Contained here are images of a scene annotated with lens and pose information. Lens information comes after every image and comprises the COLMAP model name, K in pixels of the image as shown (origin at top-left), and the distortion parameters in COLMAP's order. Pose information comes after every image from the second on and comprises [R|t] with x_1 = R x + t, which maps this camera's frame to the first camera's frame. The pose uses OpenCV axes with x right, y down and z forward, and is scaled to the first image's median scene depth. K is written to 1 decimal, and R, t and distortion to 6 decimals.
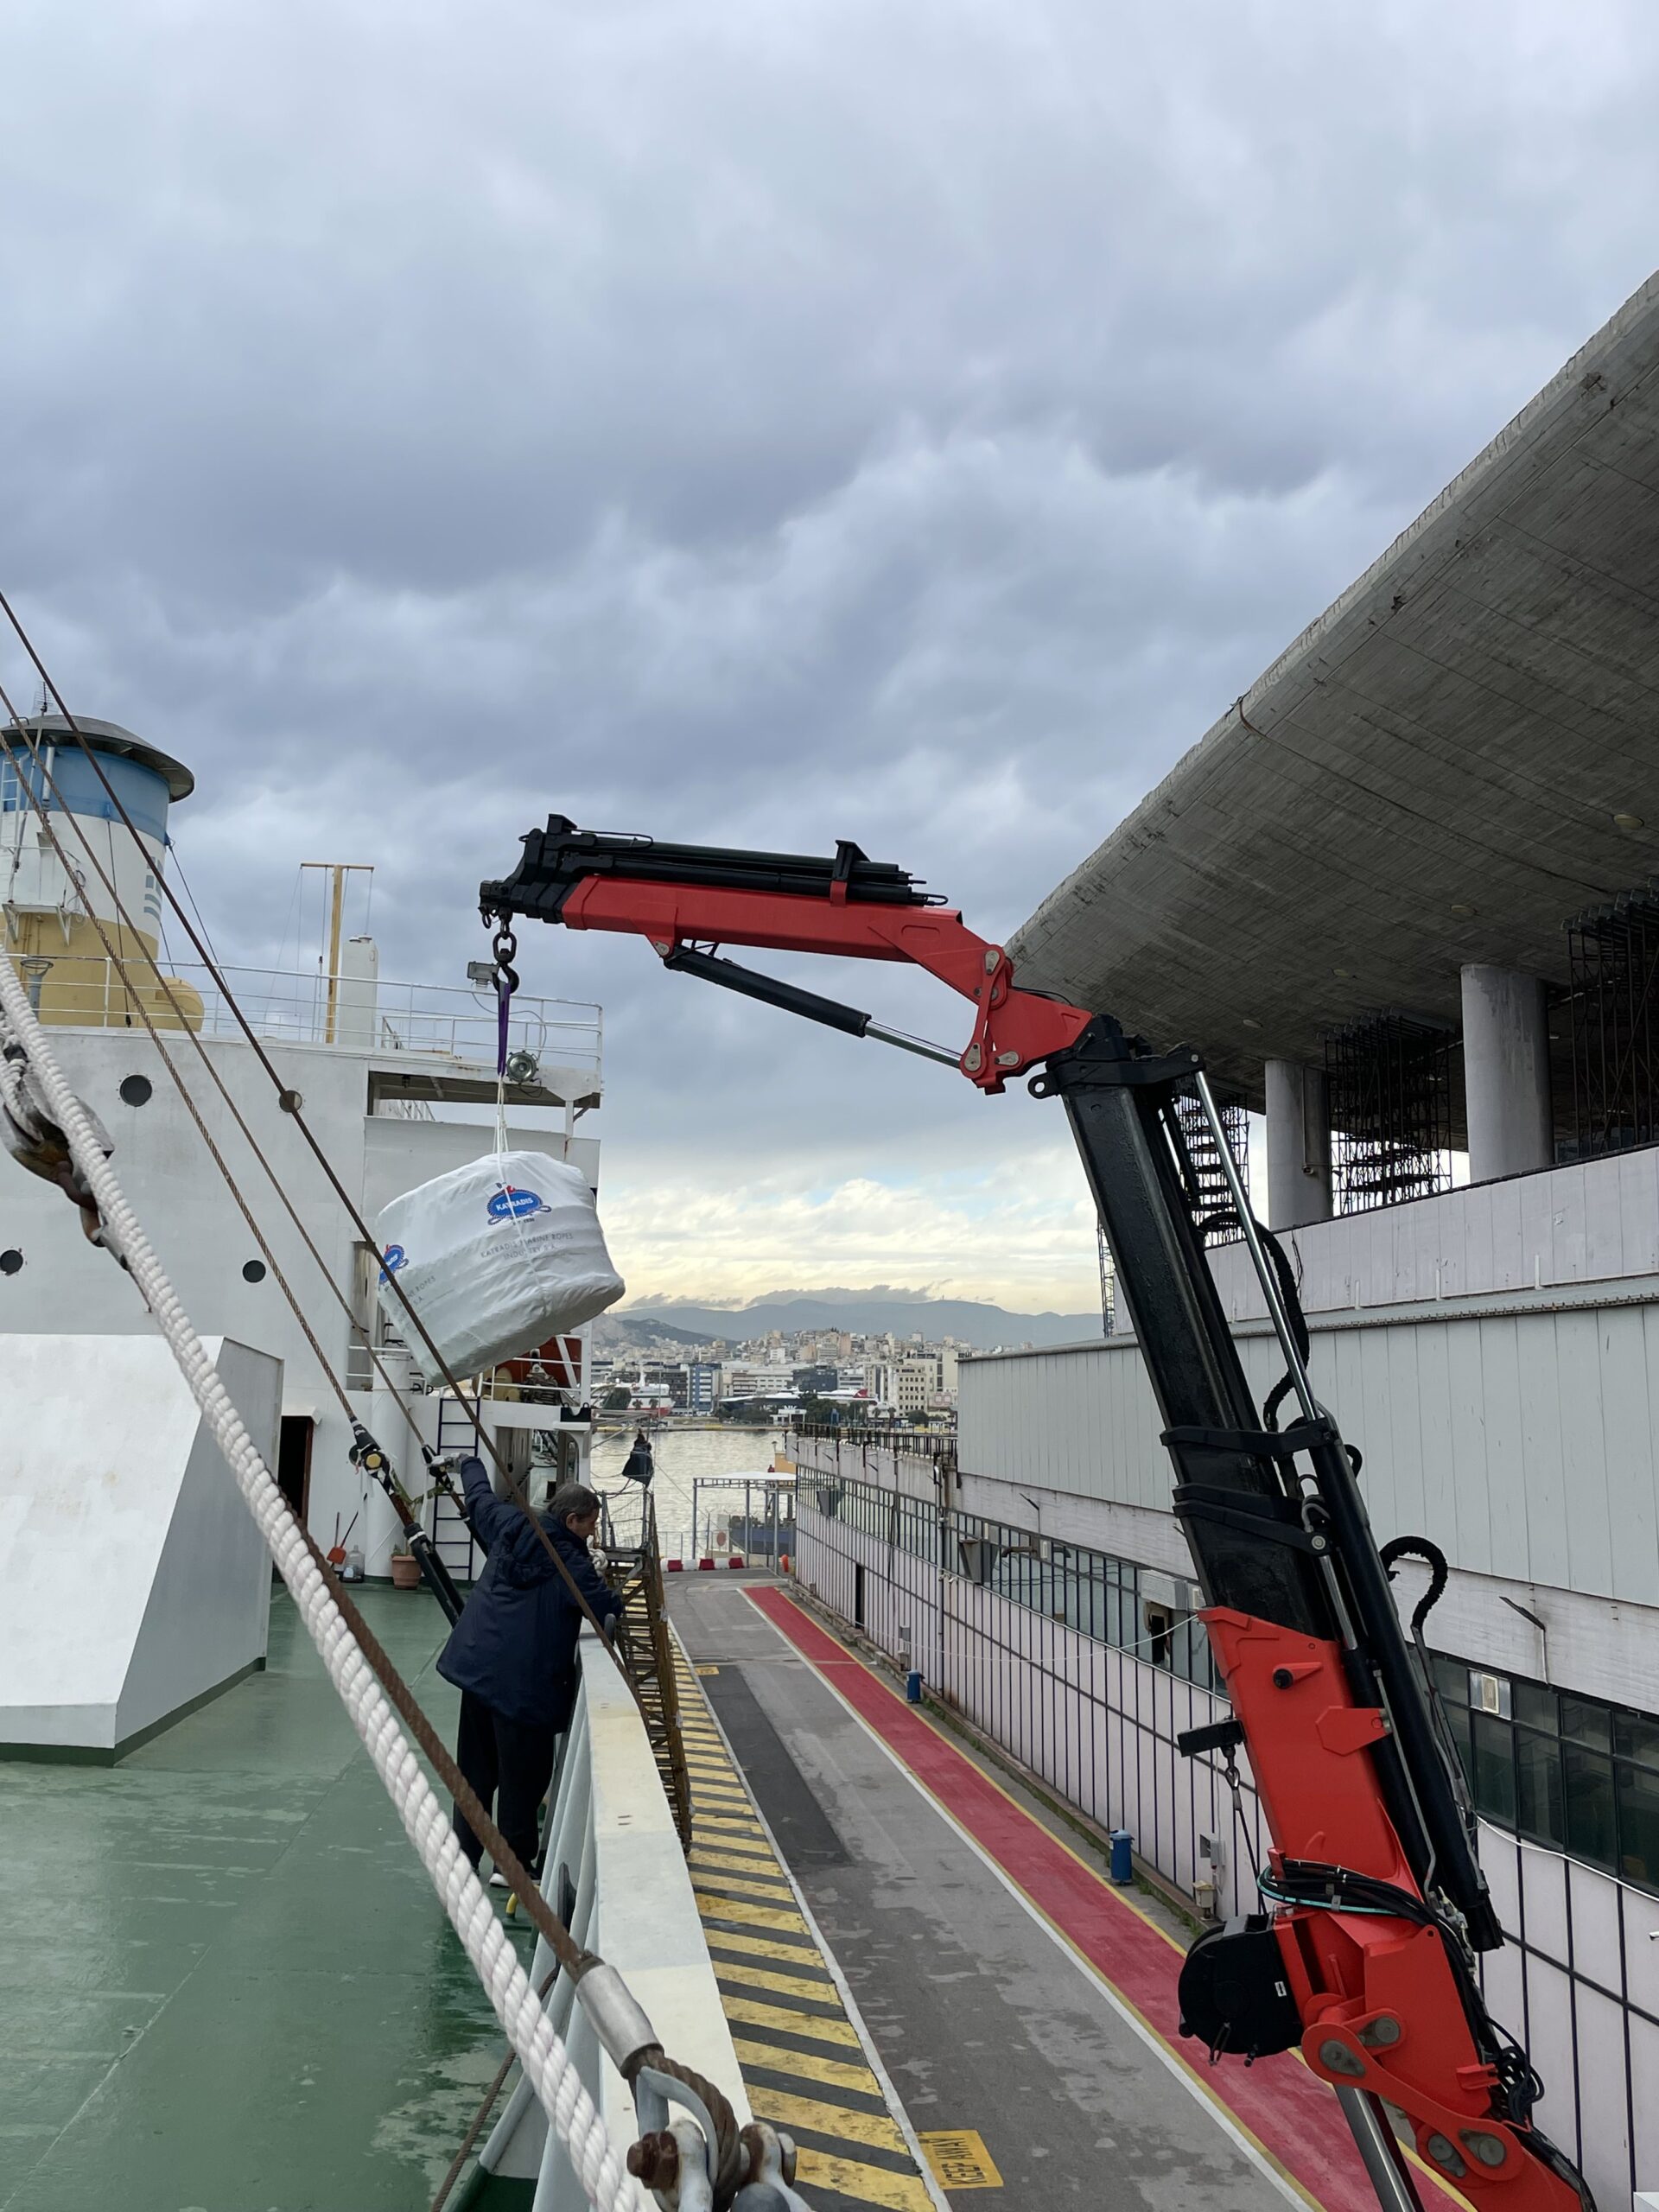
lens RADIAL K [[2140.8, 0, 835.8], [0, 2140.8, 1087.2], [0, 0, 1]] dist [0.079764, 0.000000]
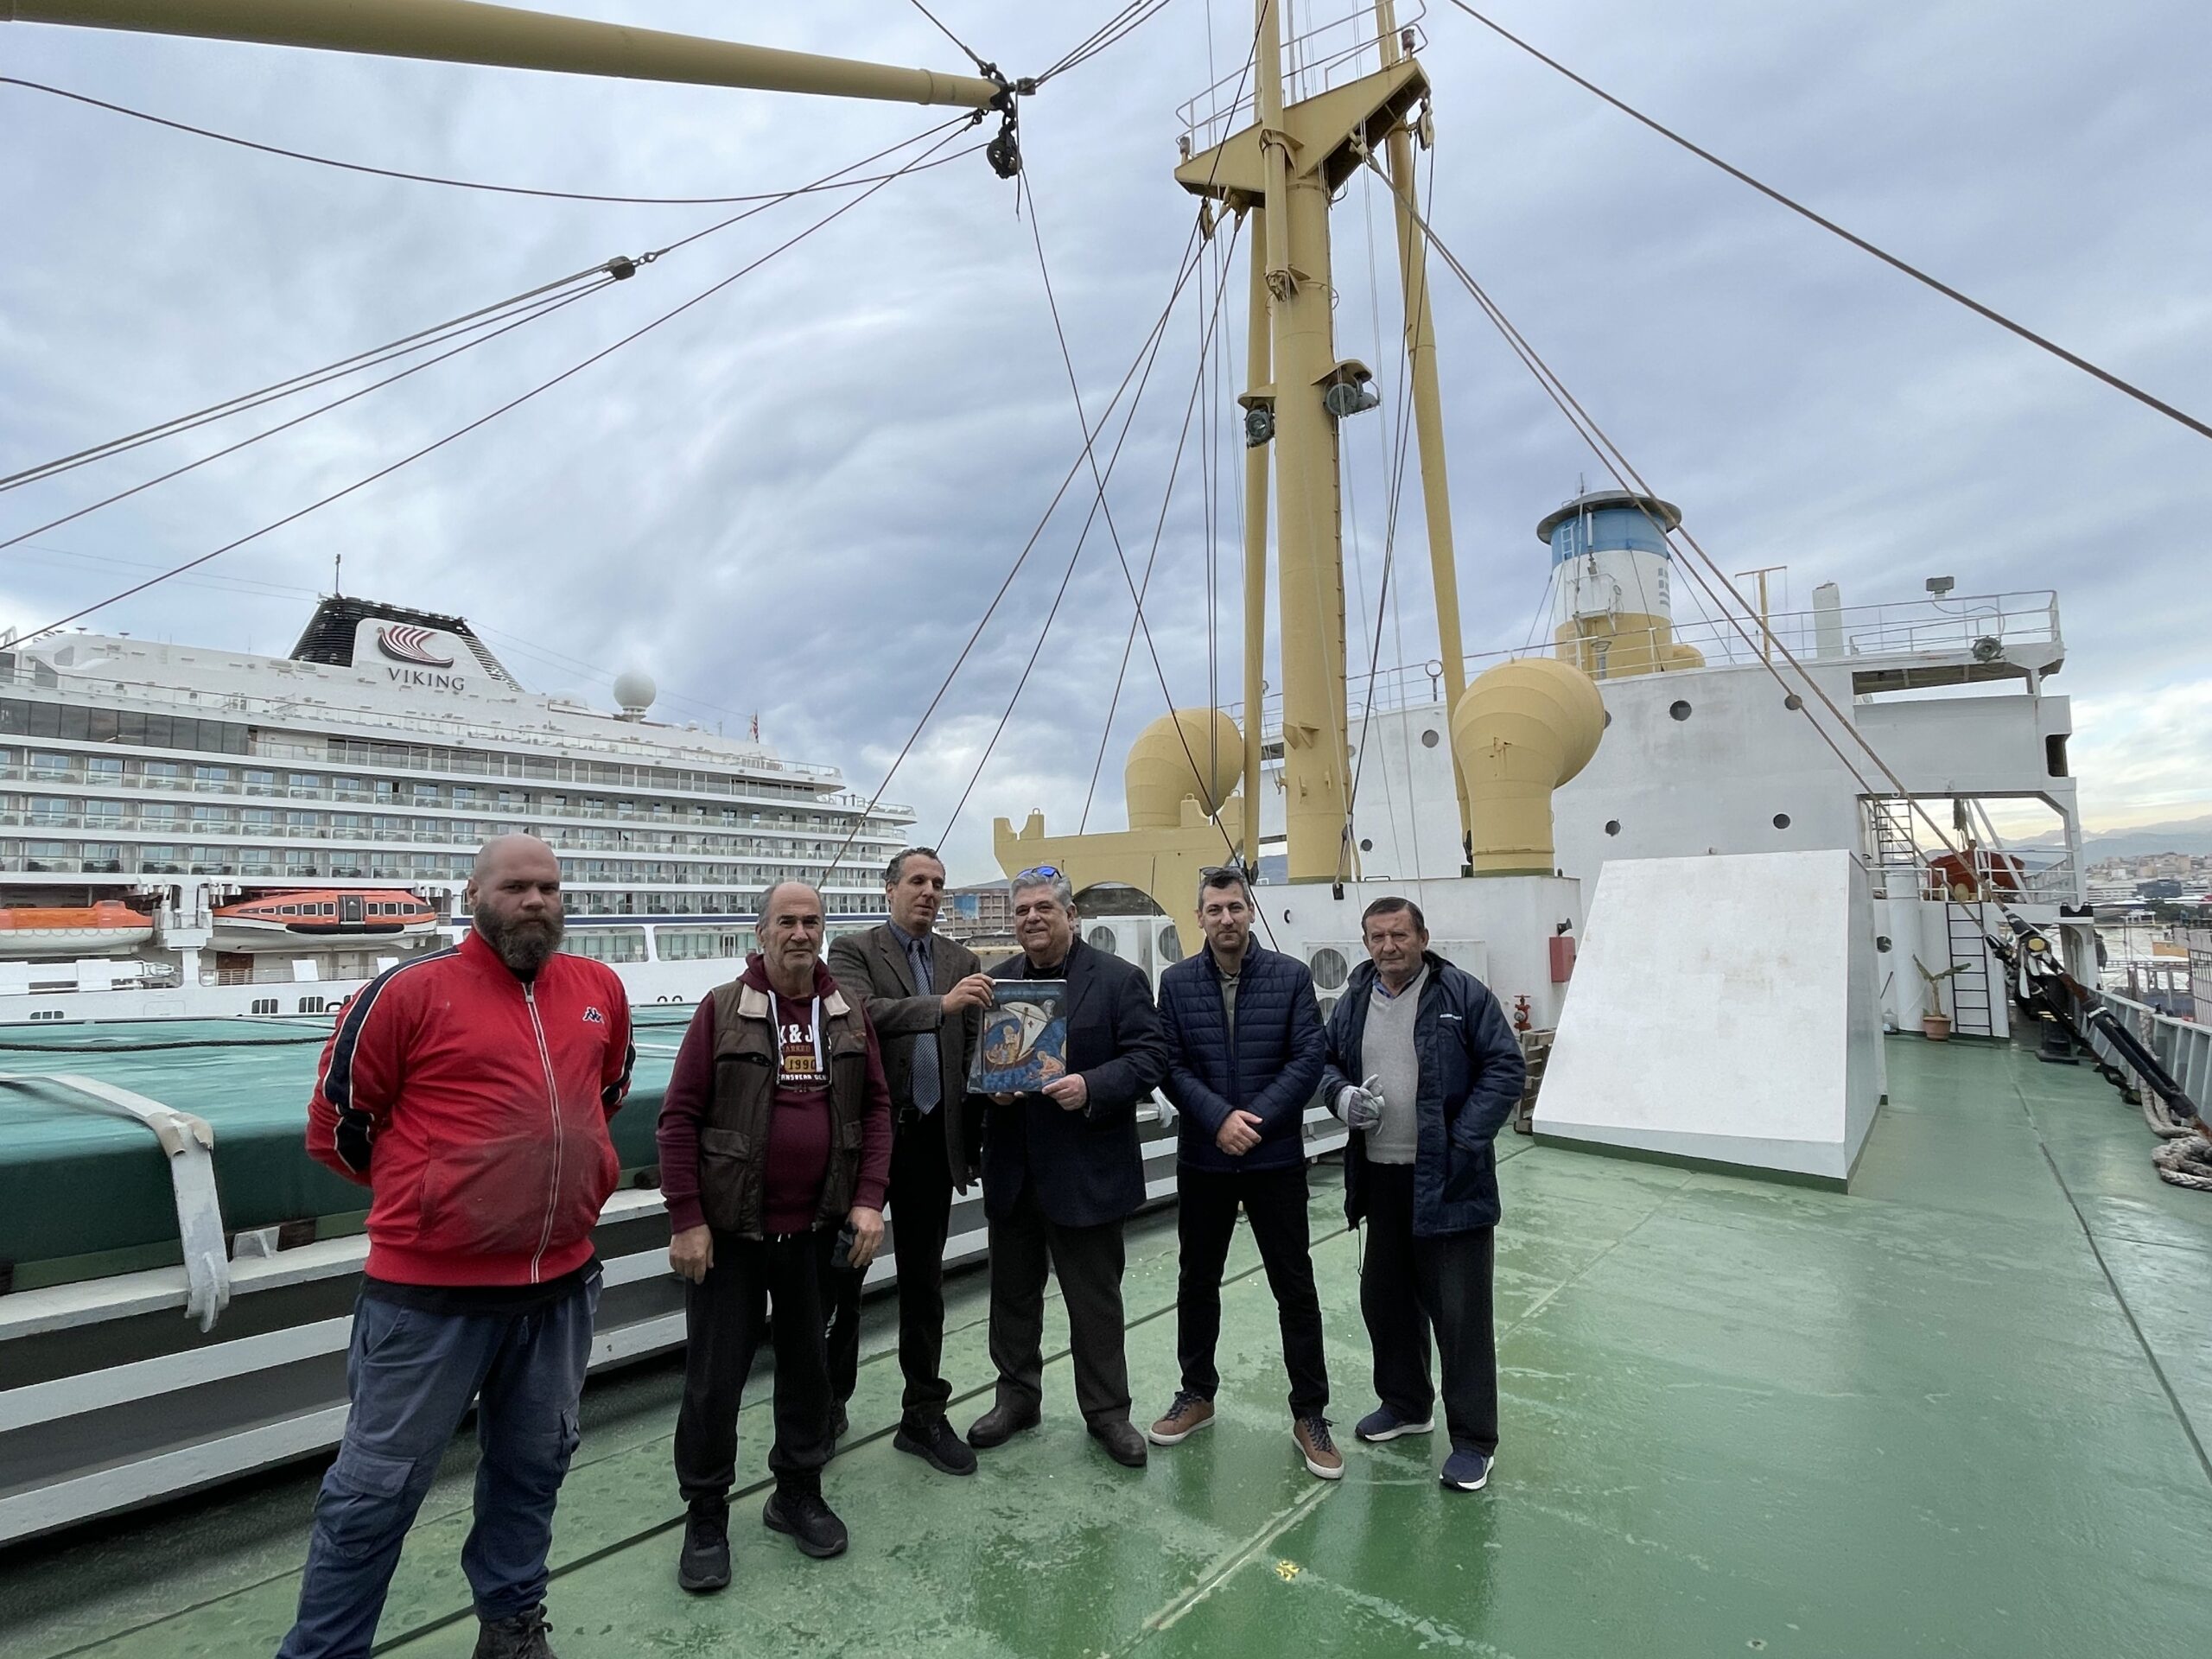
lens RADIAL K [[1172.8, 0, 1103.0], [0, 1172.8, 824.0], [0, 0, 1]] dist [-0.008008, -0.002520]
pose [[0.736113, -0.087223, -0.671215, -0.075780], [0.127330, 0.991802, 0.010759, 0.019961], [0.664774, -0.093386, 0.741184, 0.108408]]
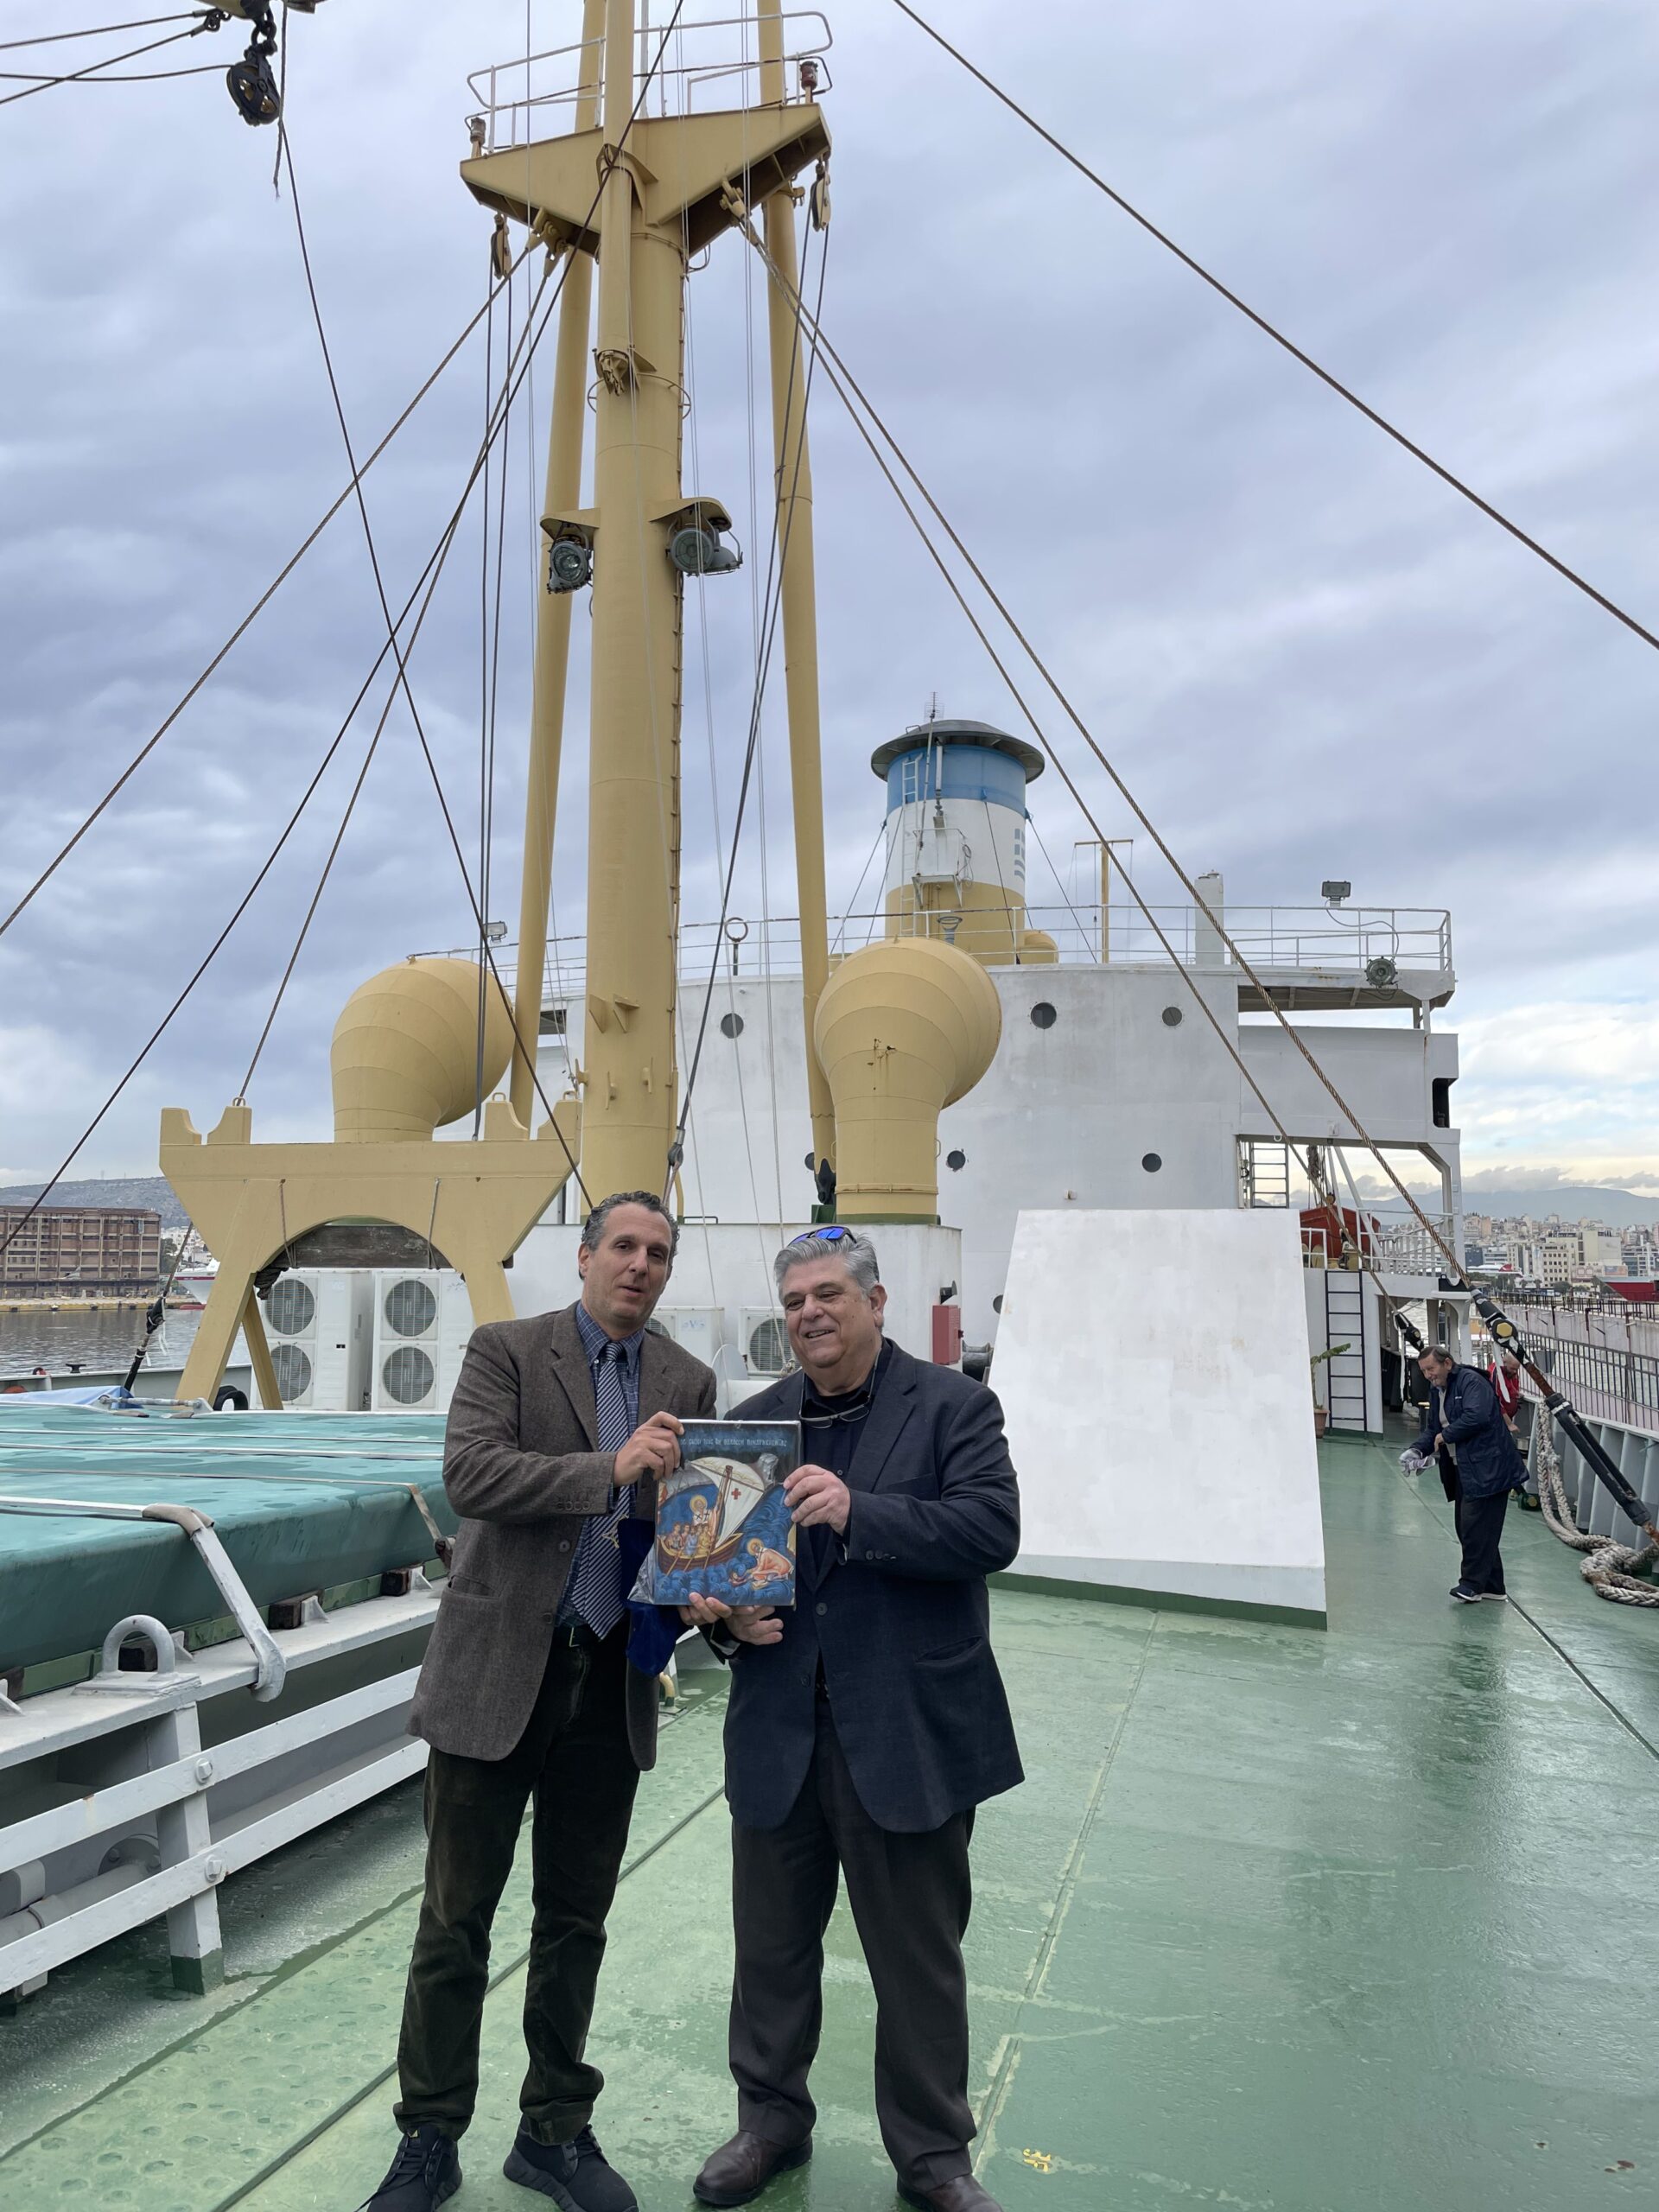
lens RADIAL K [[1683.6, 0, 840.1], [0, 1683.6, 1105.3], [0, 0, 1]] dist [0.070043, -0.097992]
pose [[0.936544, -0.044875, -0.347665, -0.106692], [0.060248, 0.997620, 0.033529, 0.012926], [0.345333, -0.052348, 0.937019, 0.083004]]
